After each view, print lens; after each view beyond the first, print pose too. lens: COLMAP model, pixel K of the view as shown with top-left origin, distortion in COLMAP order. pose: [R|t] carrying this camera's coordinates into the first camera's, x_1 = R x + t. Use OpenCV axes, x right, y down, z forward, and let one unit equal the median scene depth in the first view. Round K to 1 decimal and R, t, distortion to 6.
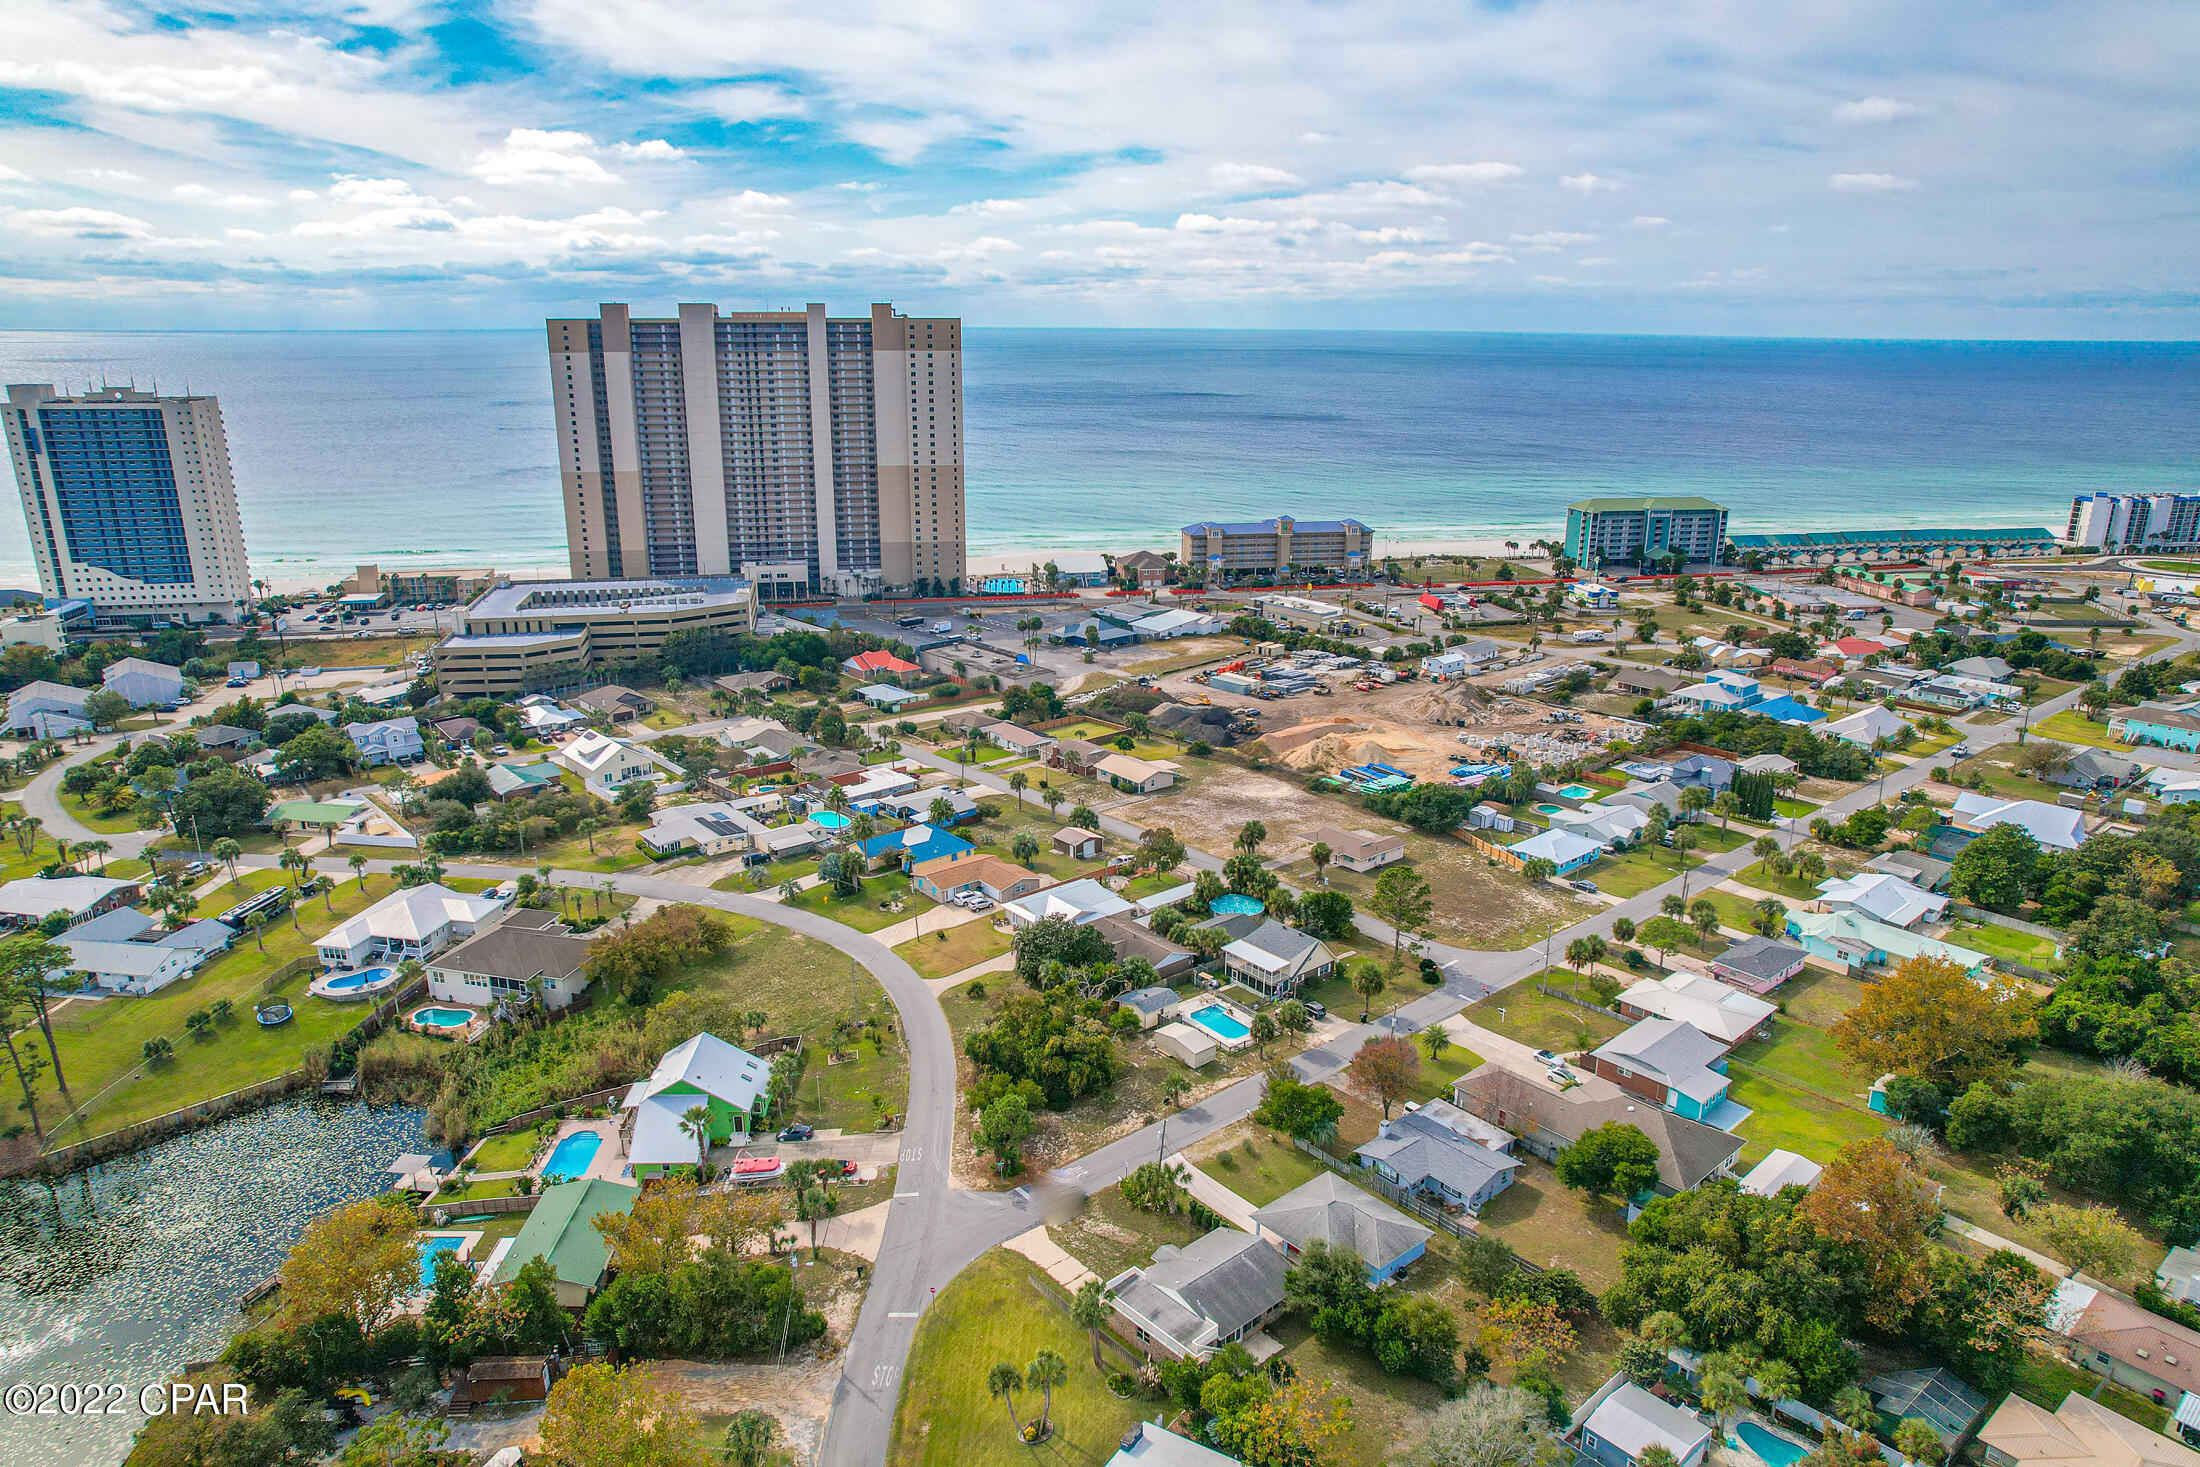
lens RADIAL K [[1404.6, 0, 1109.2], [0, 1404.6, 737.4], [0, 0, 1]] dist [-0.068386, 0.062721]
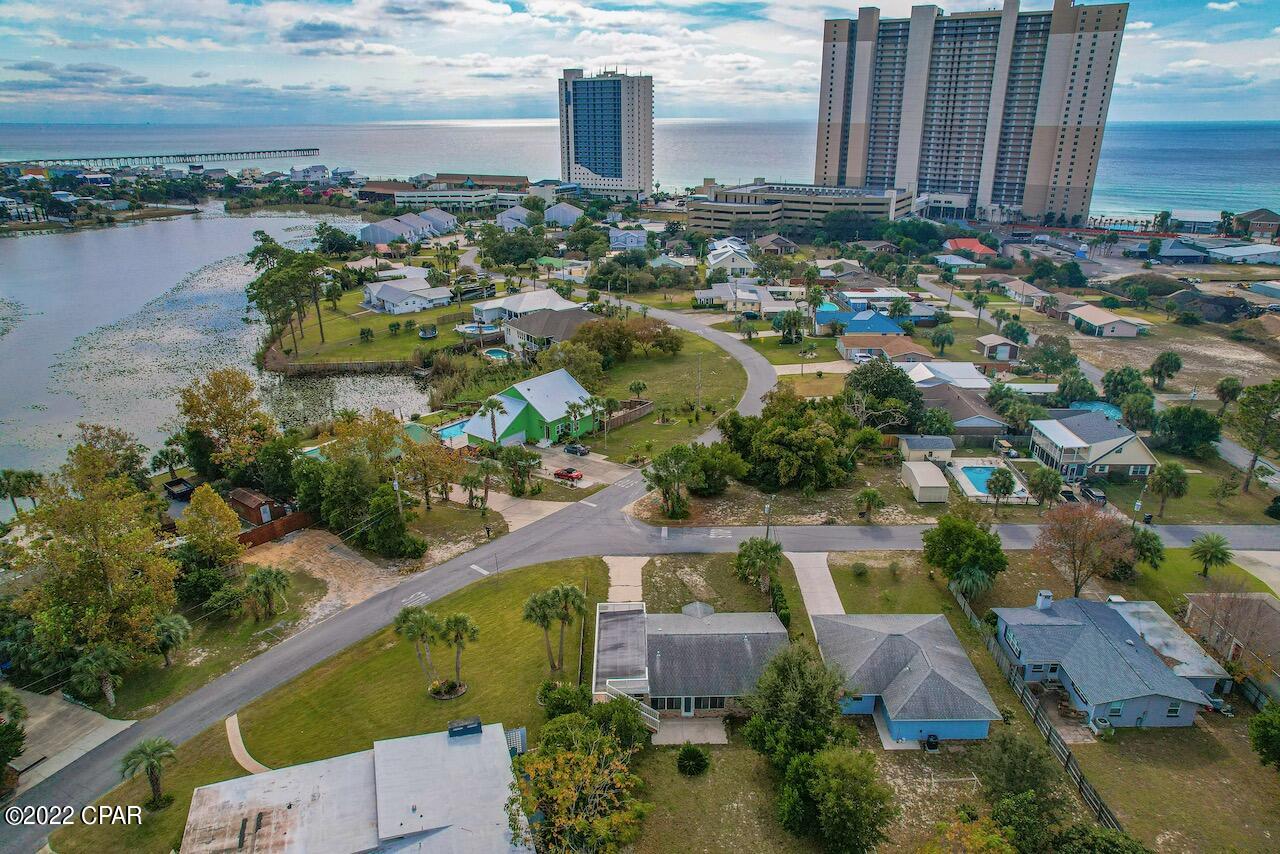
lens RADIAL K [[817.2, 0, 645.9], [0, 817.2, 433.8], [0, 0, 1]] dist [-0.068386, 0.062721]
pose [[0.759670, 0.231482, -0.607716, 0.101611], [-0.178557, 0.972833, 0.147353, 0.055438], [0.625315, -0.003428, 0.780365, 0.170099]]
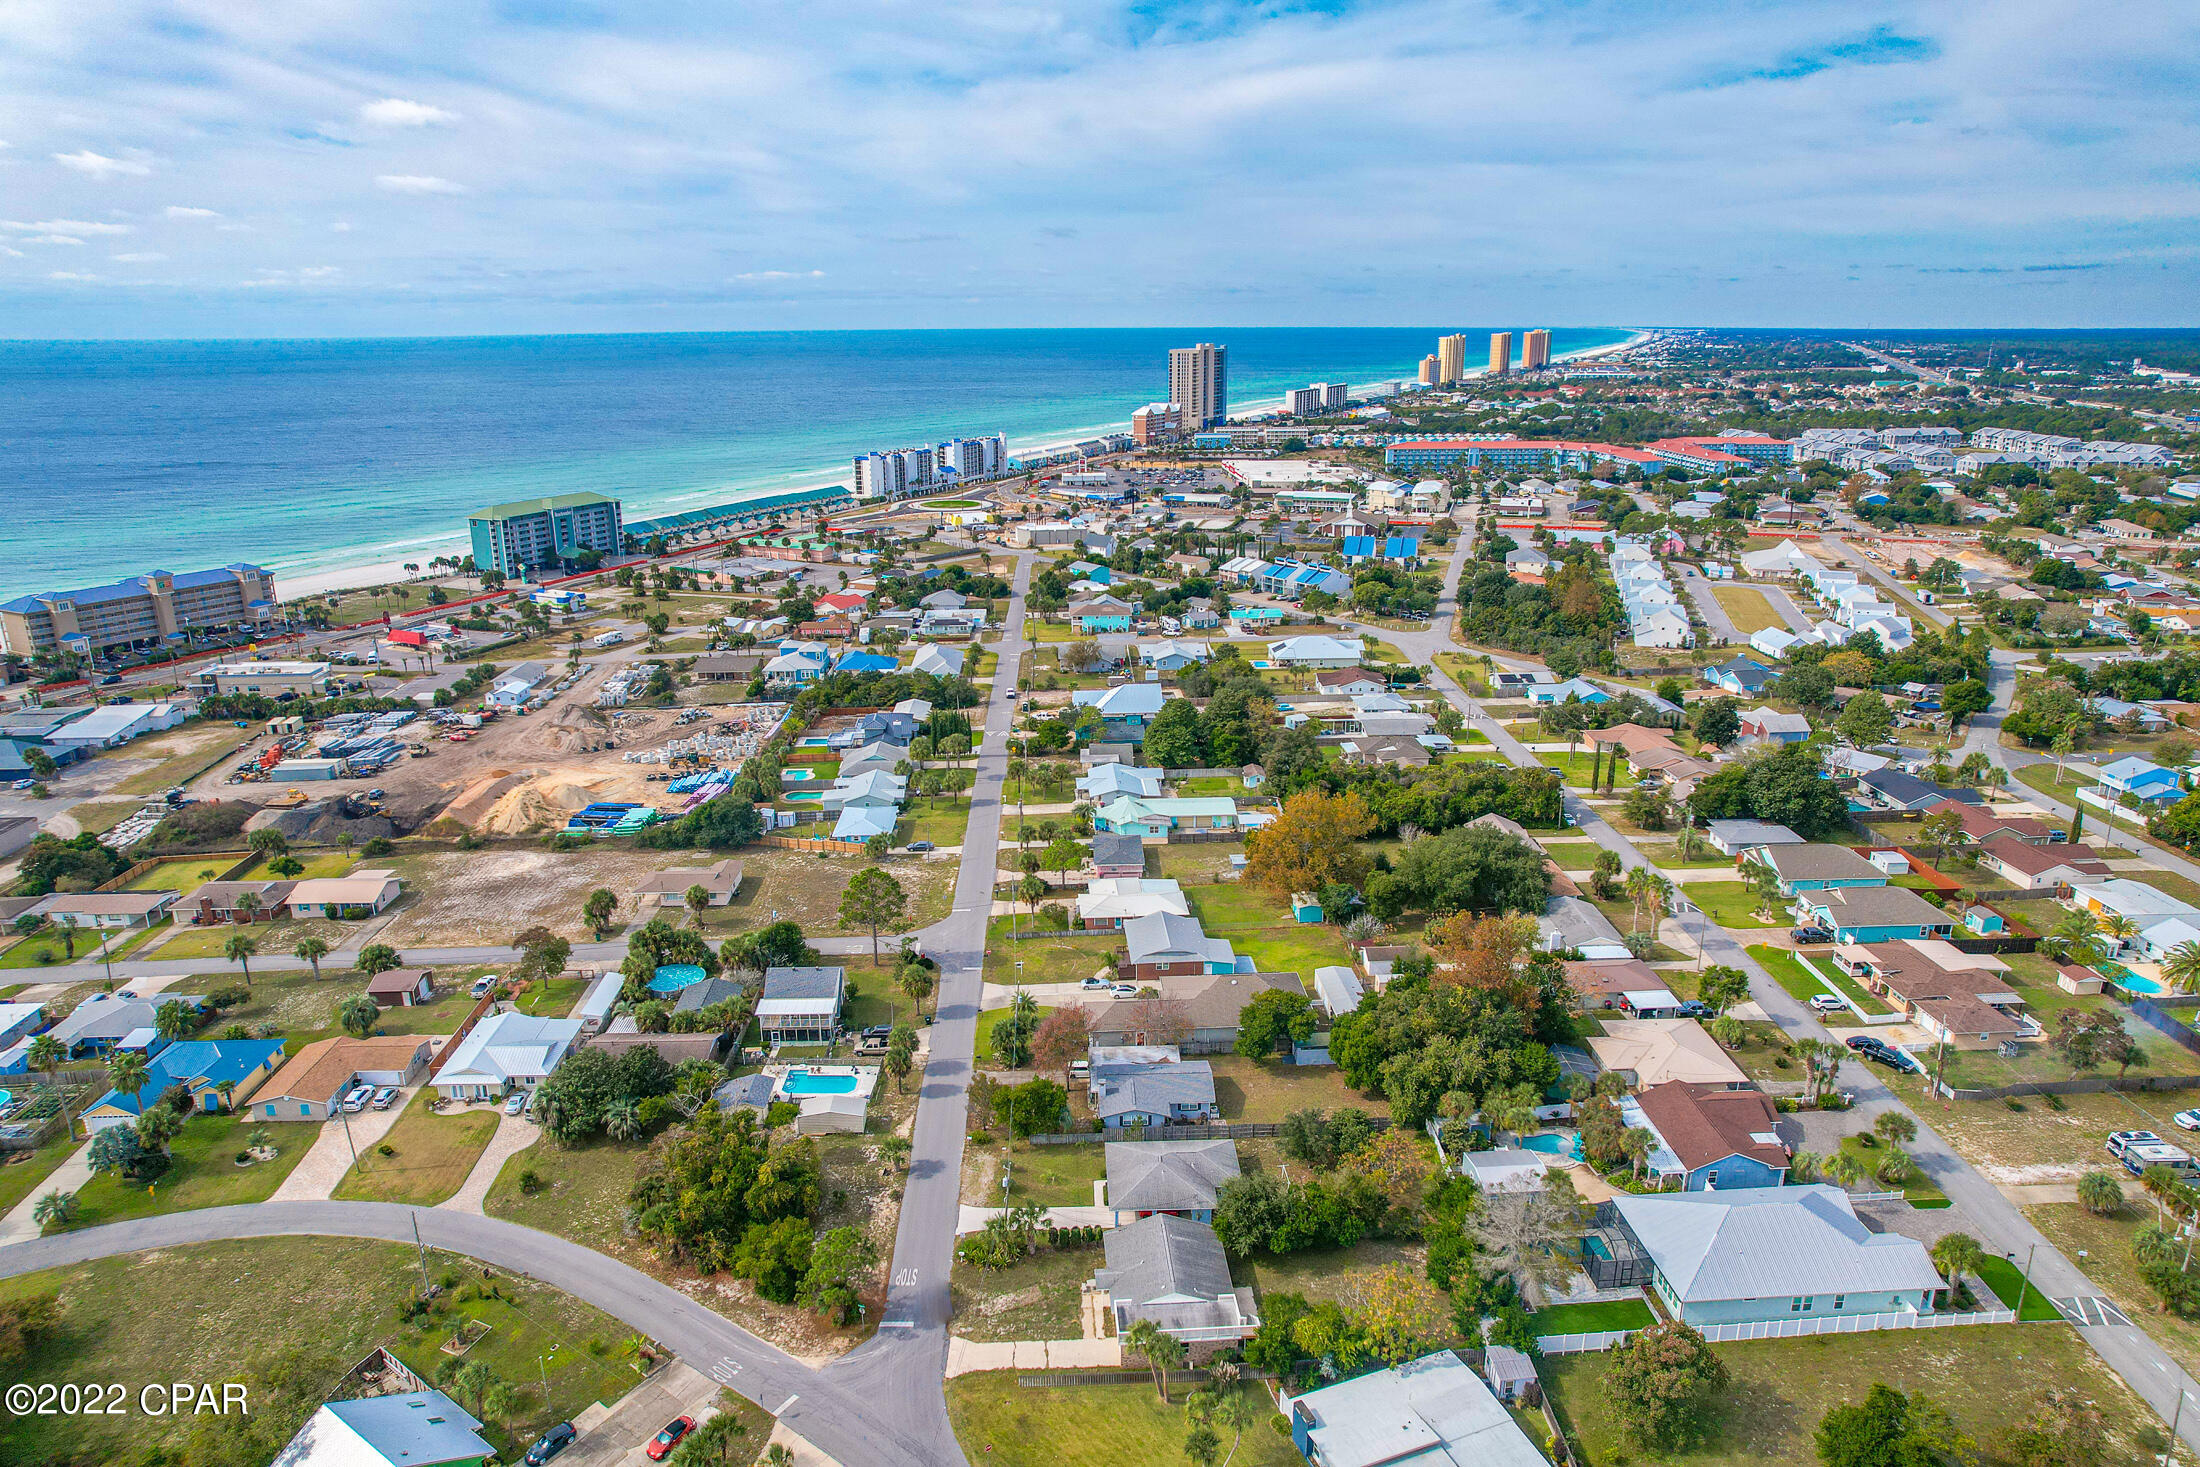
lens RADIAL K [[1404.6, 0, 1104.8], [0, 1404.6, 738.0], [0, 0, 1]] dist [-0.068386, 0.062721]
pose [[0.618317, -0.234224, 0.750215, -0.186271], [0.233070, 0.966266, 0.109585, -0.030361], [-0.750575, 0.107094, 0.652049, 0.103136]]
